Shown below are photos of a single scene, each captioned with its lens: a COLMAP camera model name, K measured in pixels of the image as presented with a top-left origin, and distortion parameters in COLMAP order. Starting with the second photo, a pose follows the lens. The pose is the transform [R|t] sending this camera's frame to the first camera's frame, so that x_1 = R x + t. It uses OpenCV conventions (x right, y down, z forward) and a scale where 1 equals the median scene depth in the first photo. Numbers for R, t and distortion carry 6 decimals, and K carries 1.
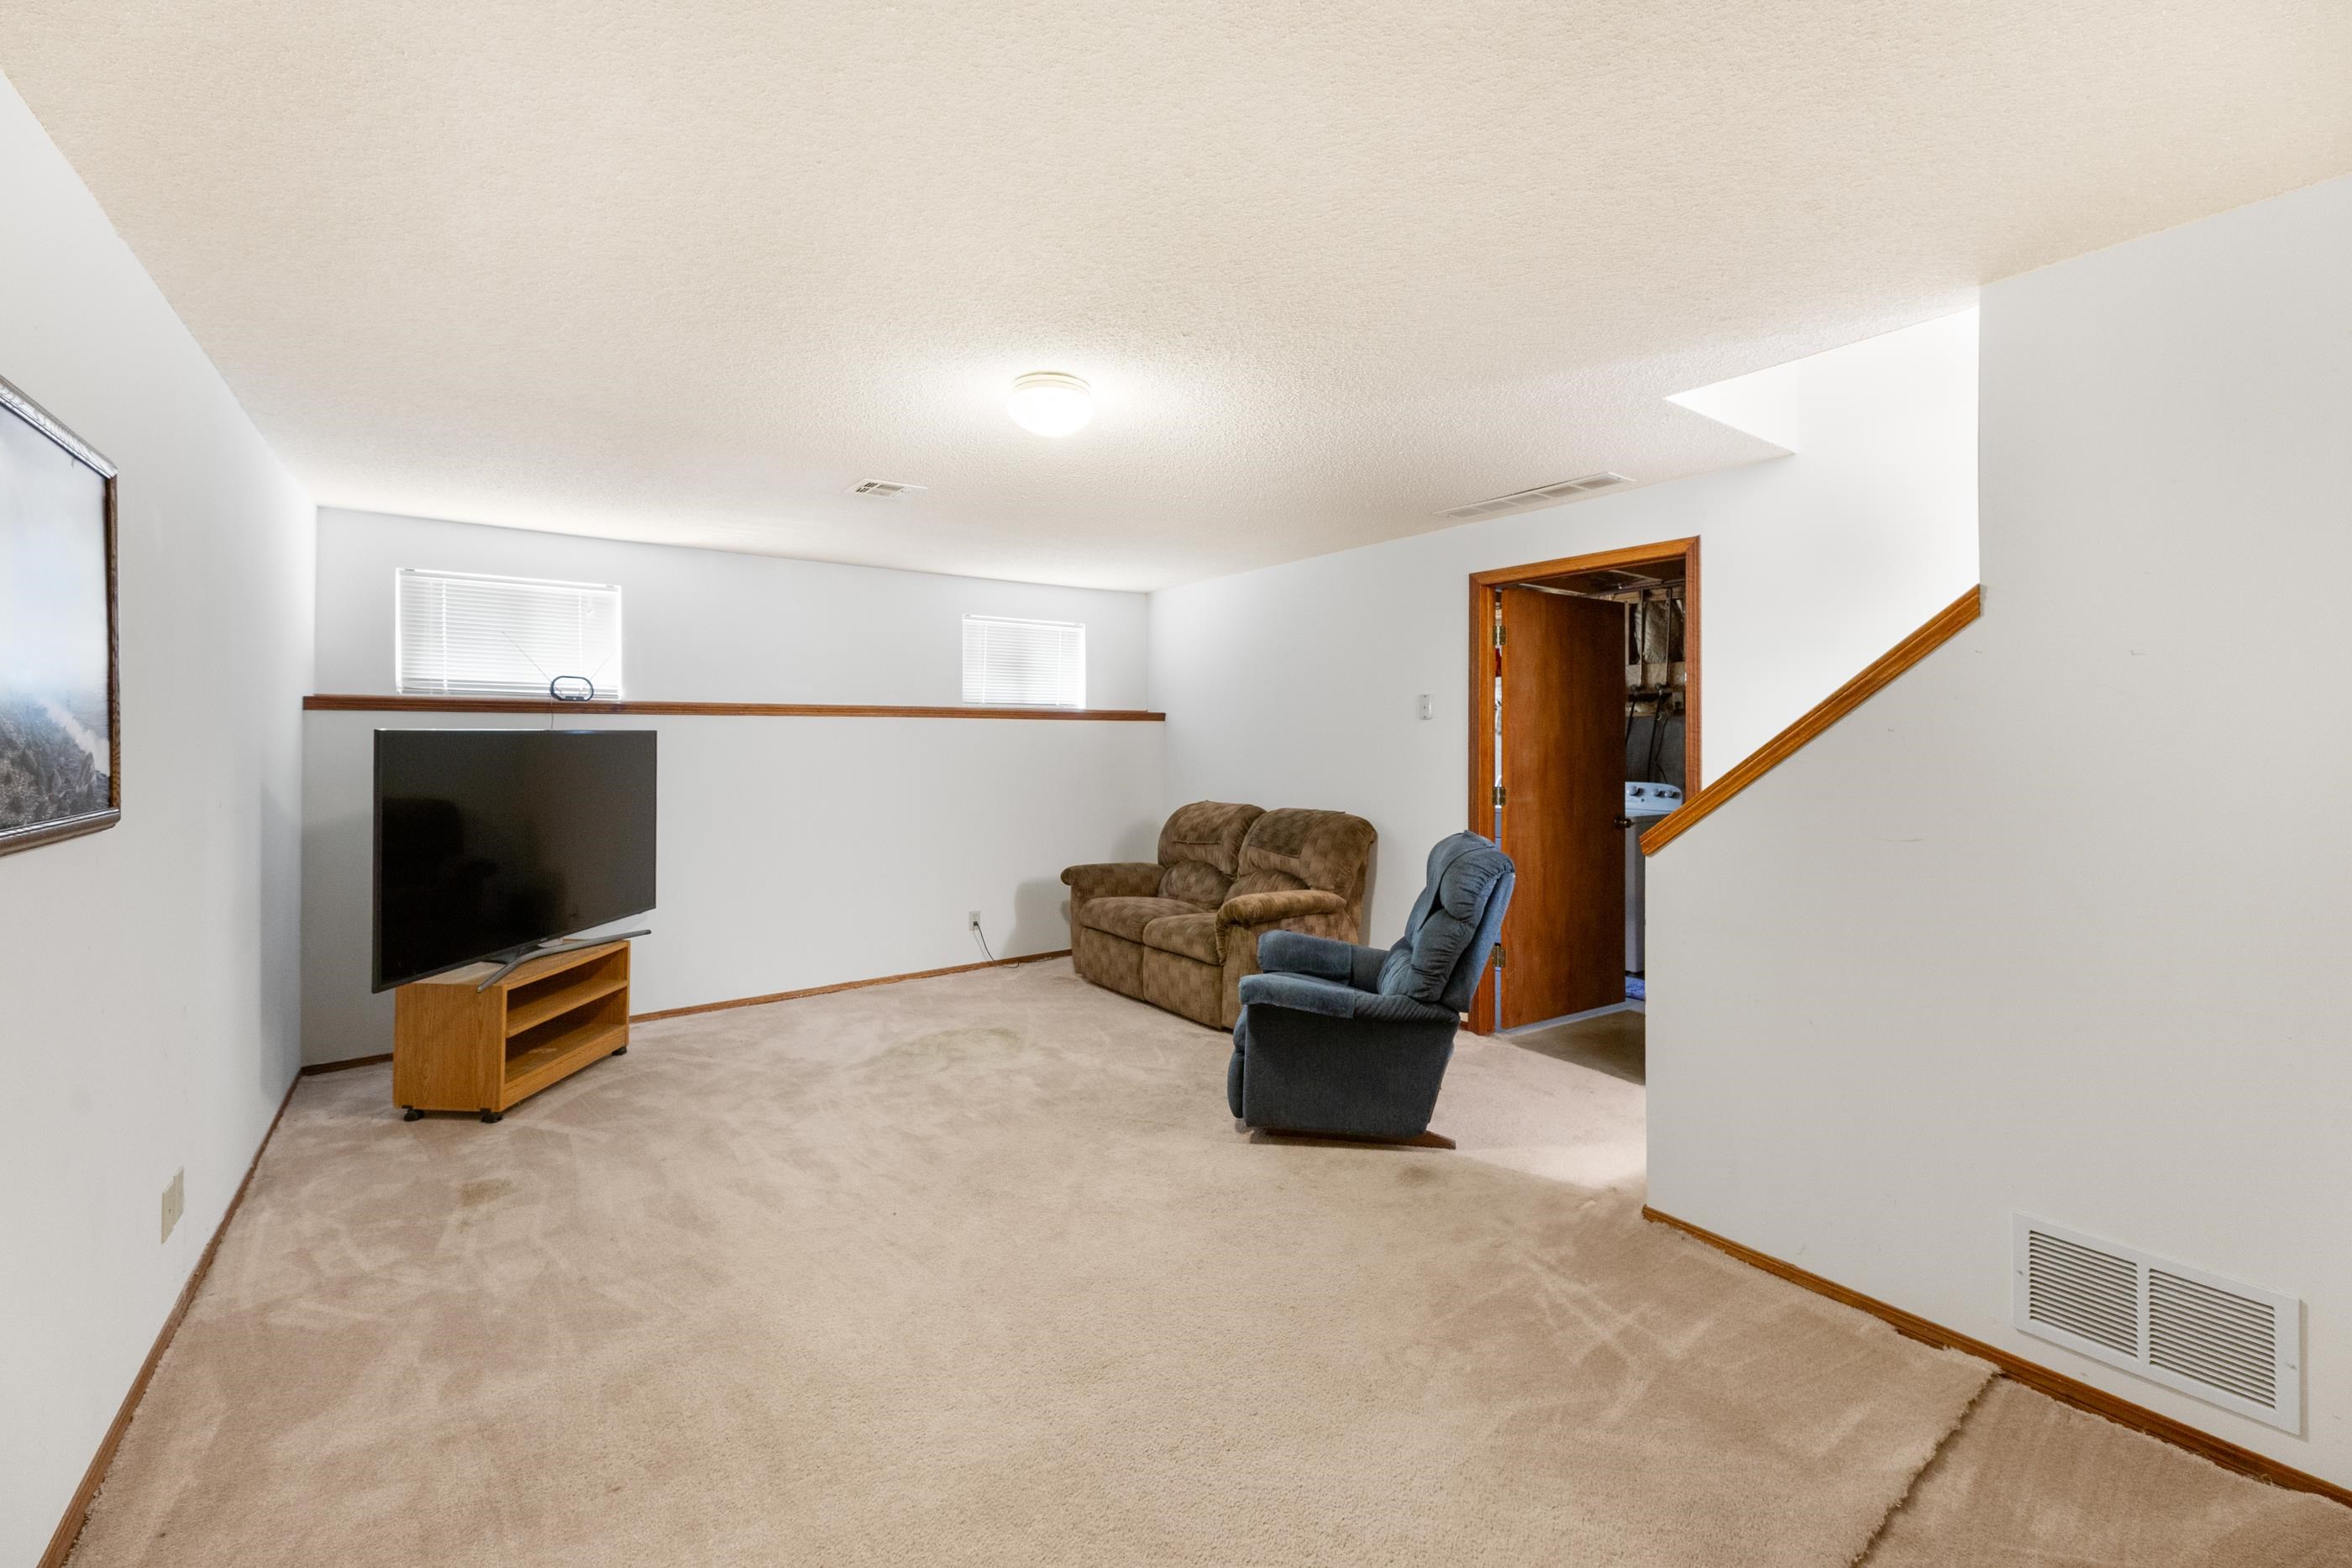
lens RADIAL K [[967.1, 0, 1184.1], [0, 967.1, 735.7], [0, 0, 1]] dist [0.001459, -0.000059]
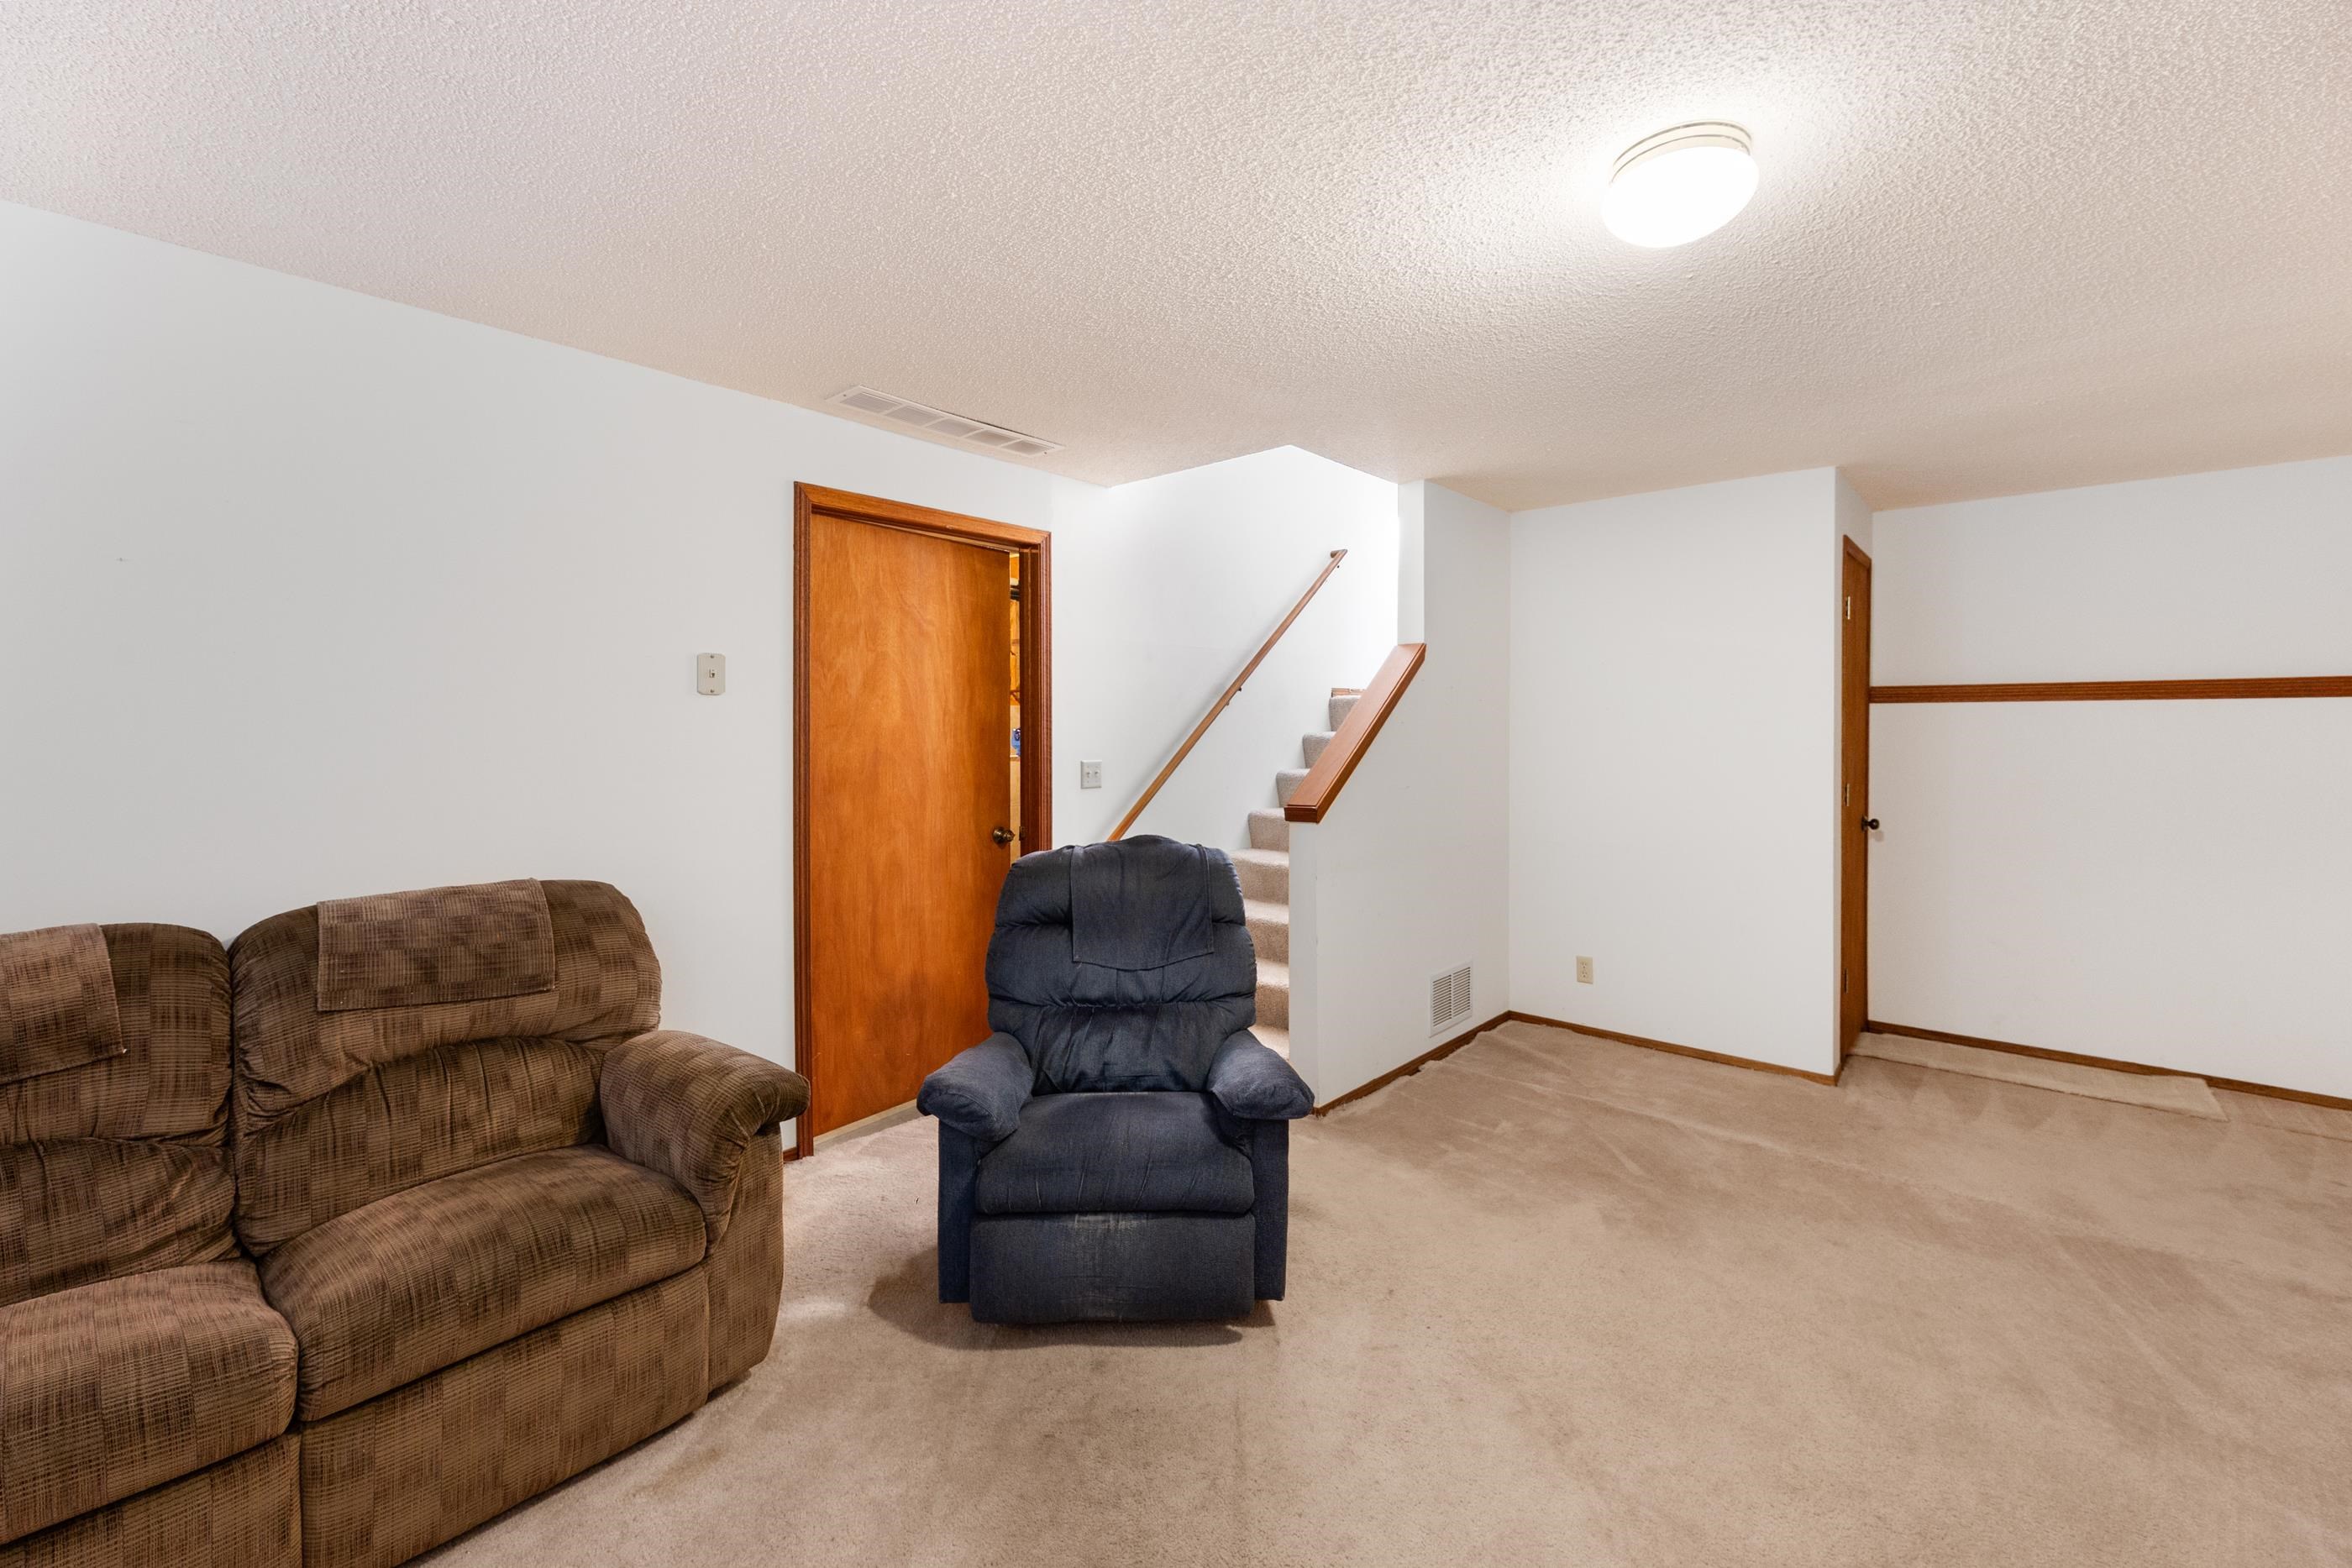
lens RADIAL K [[967.1, 0, 1184.1], [0, 967.1, 735.7], [0, 0, 1]] dist [0.001459, -0.000059]
pose [[-0.212573, -0.007470, 0.977117, -0.468878], [-0.004535, 0.999968, 0.006658, 0.004562], [-0.977135, -0.003016, -0.212600, 0.982791]]
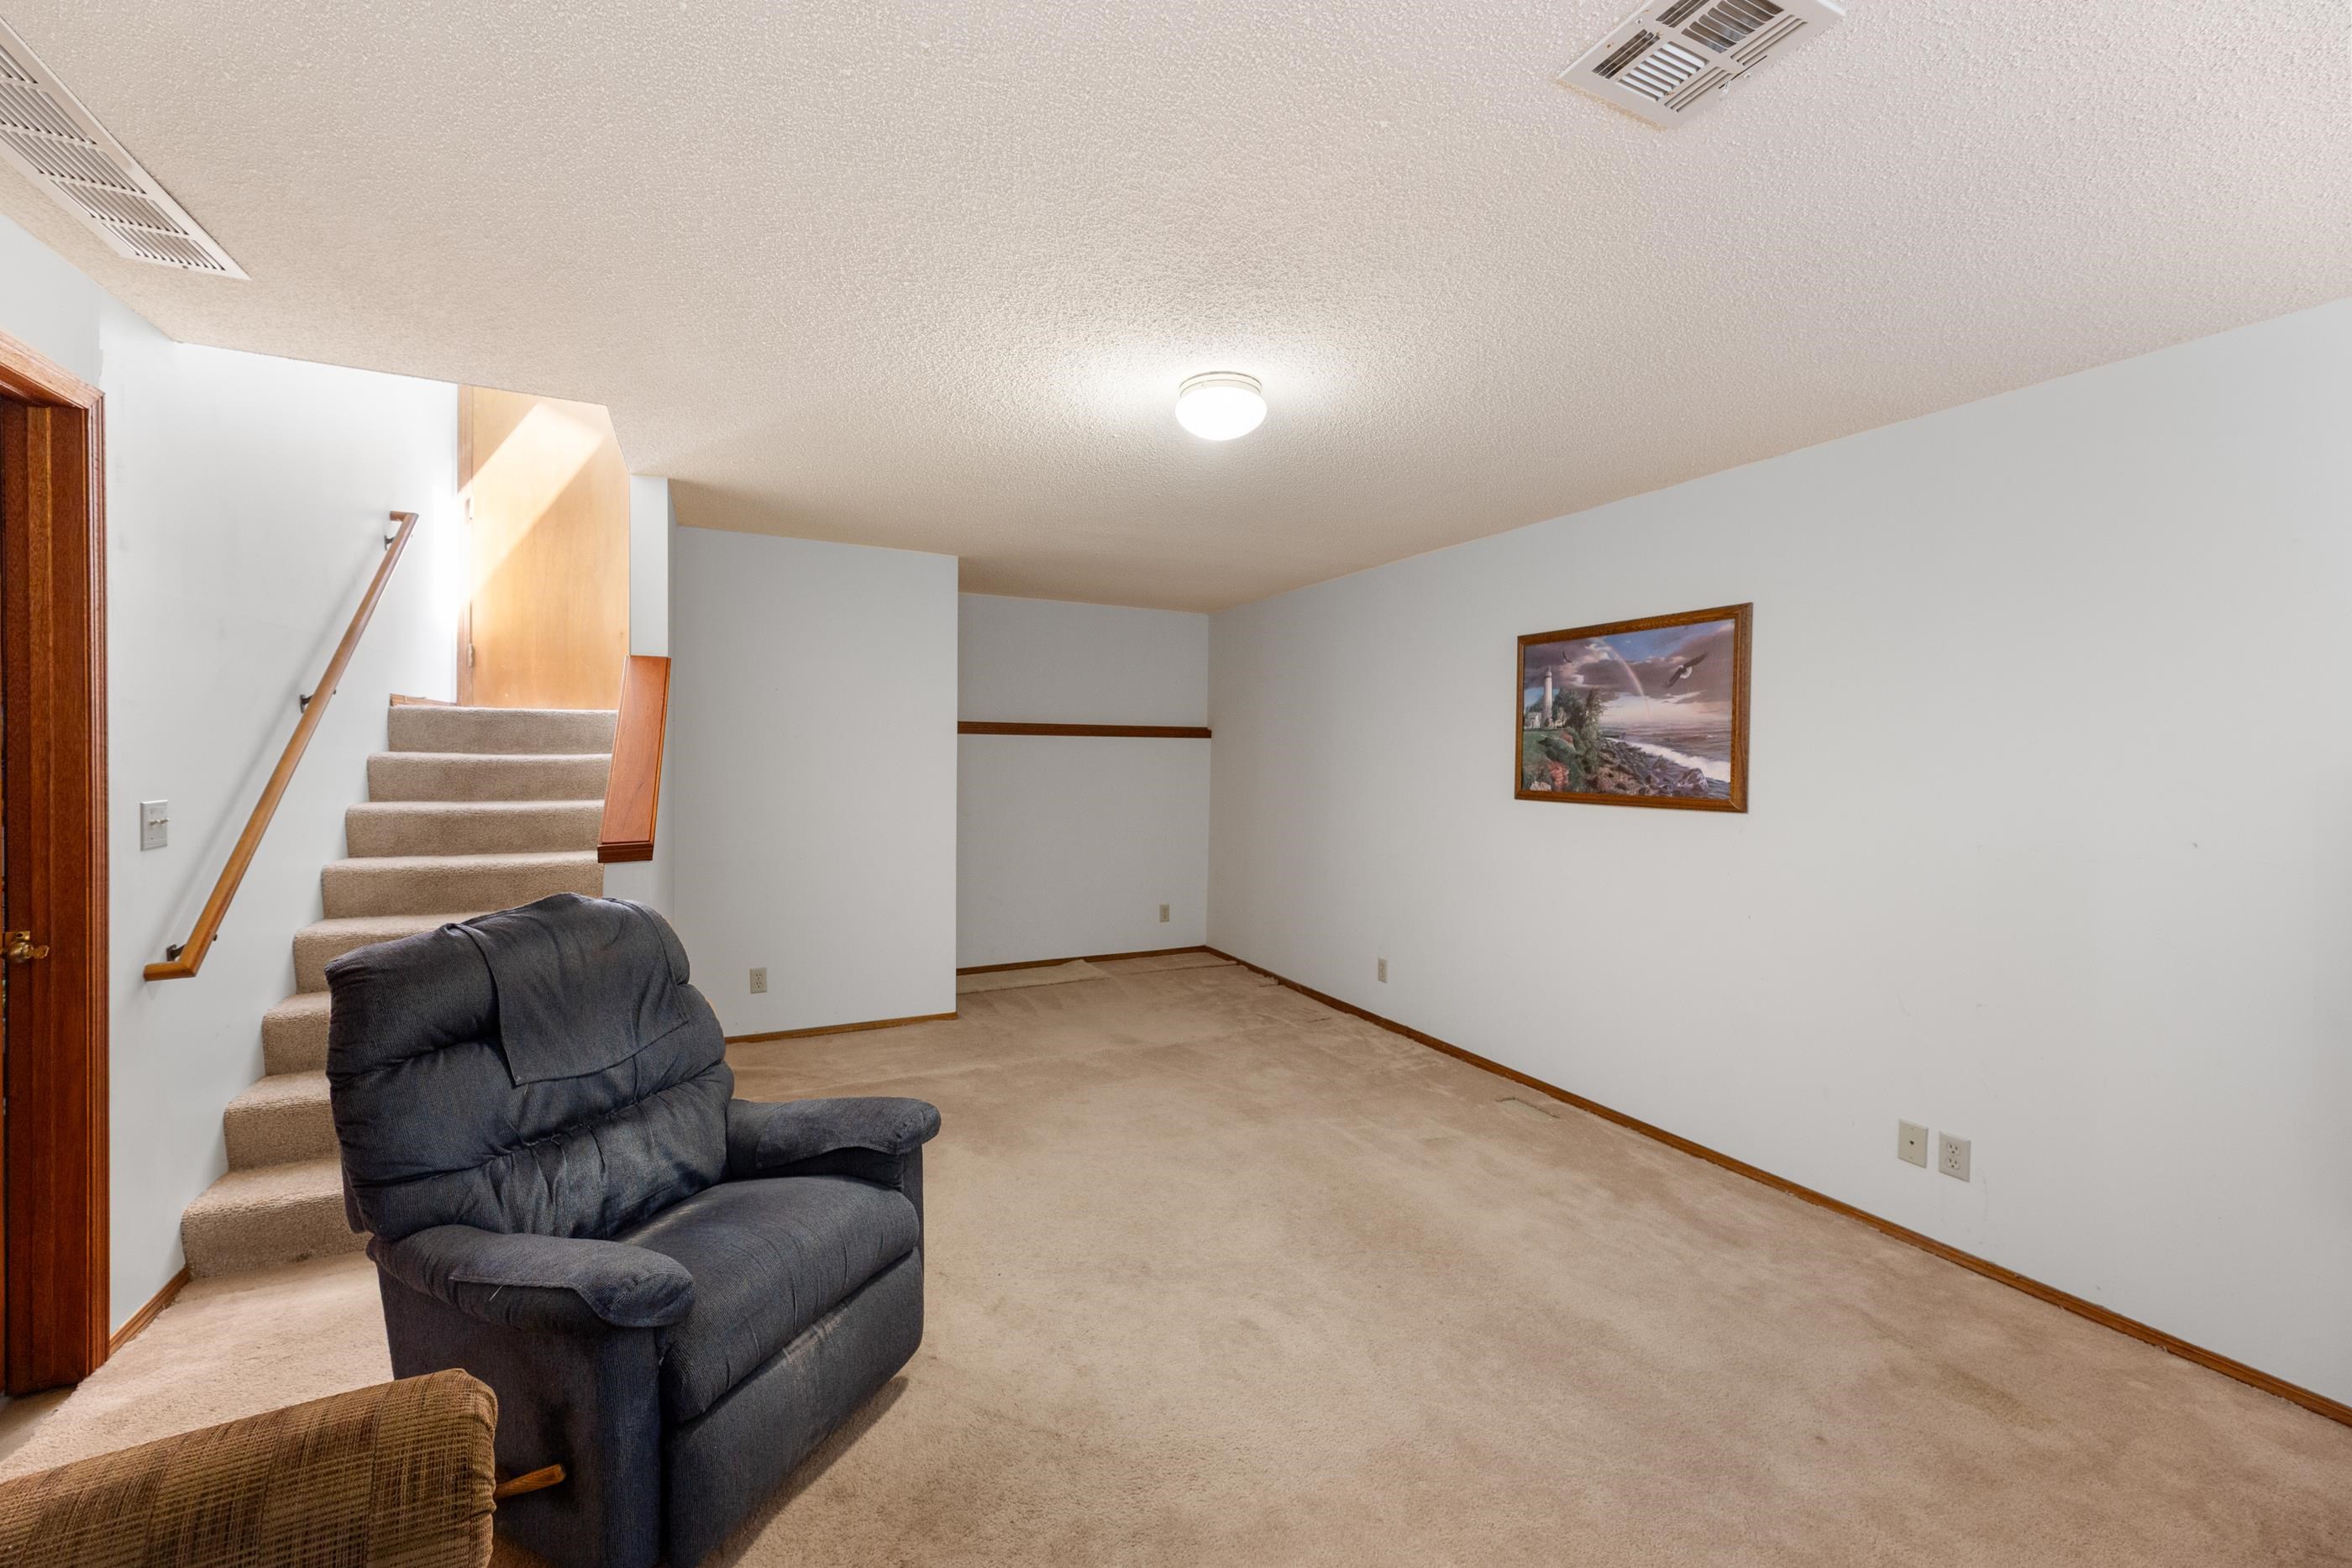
lens RADIAL K [[939.0, 0, 1172.4], [0, 939.0, 770.0], [0, 0, 1]] dist [0.002344, 0.000115]
pose [[-0.983887, -0.012683, 0.178343, -0.180105], [-0.010453, 0.999855, 0.013434, 0.004241], [-0.178488, 0.011354, -0.983877, 1.311272]]
